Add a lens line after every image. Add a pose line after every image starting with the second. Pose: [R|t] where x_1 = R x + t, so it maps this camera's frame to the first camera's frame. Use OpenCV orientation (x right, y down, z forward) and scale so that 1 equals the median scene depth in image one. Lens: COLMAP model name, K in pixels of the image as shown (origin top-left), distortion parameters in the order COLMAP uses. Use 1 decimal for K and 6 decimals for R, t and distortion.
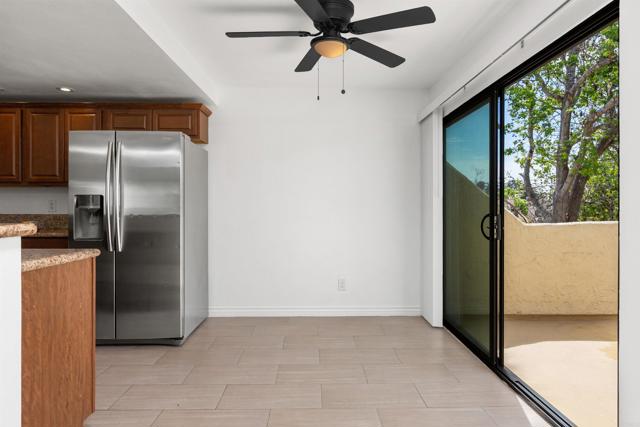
lens RADIAL K [[370.6, 0, 322.7], [0, 370.6, 210.6], [0, 0, 1]] dist [0.000083, -0.001401]
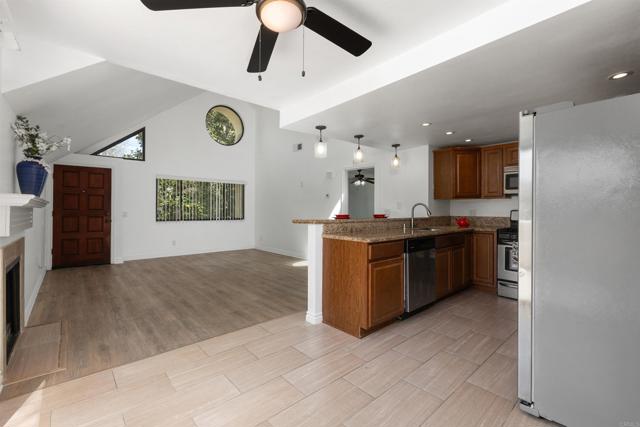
lens RADIAL K [[281.1, 0, 321.4], [0, 281.1, 208.9], [0, 0, 1]] dist [-0.002132, -0.000154]
pose [[-0.761981, -0.004303, -0.647585, 0.262140], [-0.004206, 0.999990, -0.001696, -0.021147], [0.647585, 0.001431, -0.761992, 1.164518]]
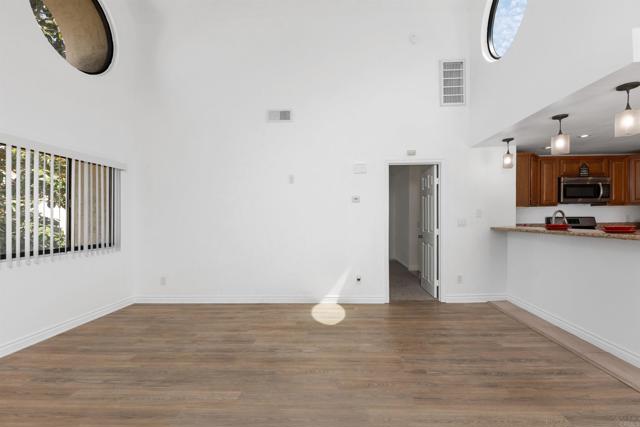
lens RADIAL K [[289.3, 0, 332.8], [0, 289.3, 217.4], [0, 0, 1]] dist [-0.001536, -0.000393]
pose [[-0.060576, 0.002668, -0.998160, 0.294411], [0.010992, 0.999938, 0.002005, -0.035917], [0.998103, -0.010851, -0.060601, -0.378956]]
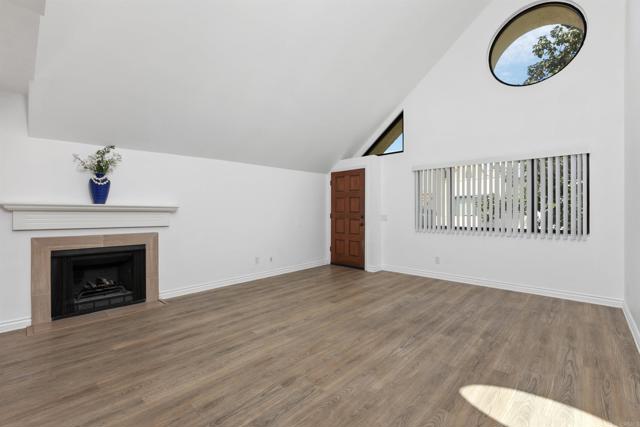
lens RADIAL K [[281.1, 0, 321.4], [0, 281.1, 208.9], [0, 0, 1]] dist [-0.002132, -0.000154]
pose [[-0.713880, 0.009205, 0.700208, -0.995559], [0.002824, 0.999943, -0.010266, -0.015647], [-0.700263, -0.005351, -0.713865, 0.210638]]
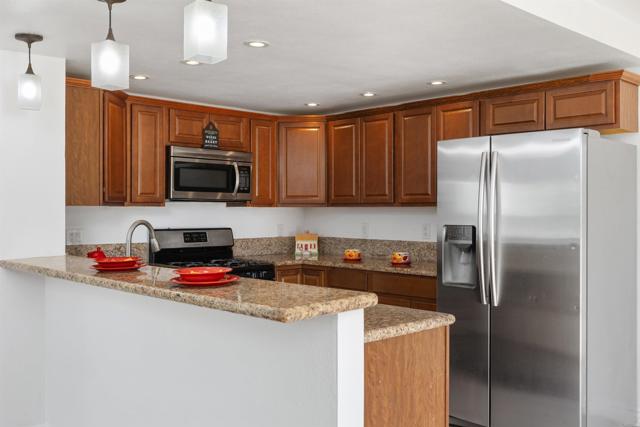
lens RADIAL K [[625.1, 0, 320.0], [0, 625.1, 213.5], [0, 0, 1]] dist [-0.018064, -0.004409]
pose [[0.673477, 0.005285, -0.739189, 0.104369], [-0.001659, 0.999983, 0.005639, -0.071316], [0.739206, -0.002572, 0.673474, -0.048532]]
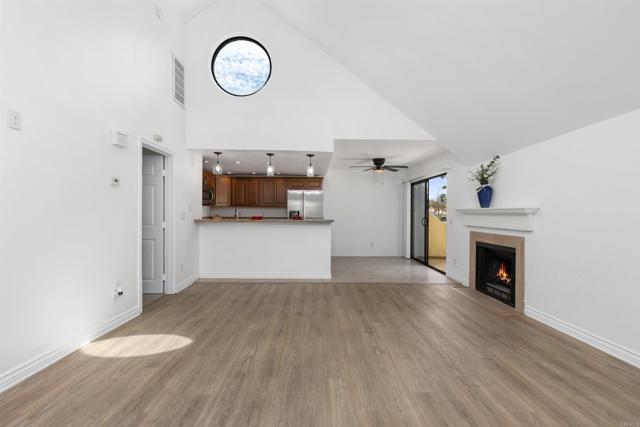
lens RADIAL K [[283.3, 0, 322.6], [0, 283.3, 213.9], [0, 0, 1]] dist [0.001118, 0.000404]
pose [[0.999973, 0.007063, 0.001999, -0.397007], [-0.007057, 0.999970, -0.003054, -0.010511], [-0.002020, 0.003039, 0.999993, -1.310249]]
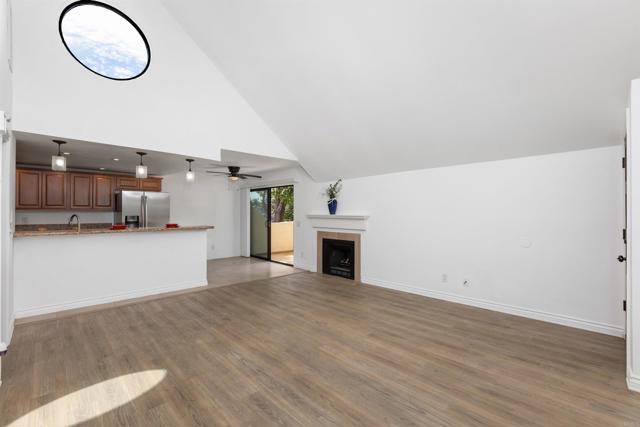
lens RADIAL K [[281.1, 0, 321.4], [0, 281.1, 208.9], [0, 0, 1]] dist [-0.002132, -0.000154]
pose [[0.728447, 0.011091, 0.685012, -0.993195], [0.000293, 0.999864, -0.016500, -0.055265], [-0.685102, 0.012220, 0.728344, -1.310410]]
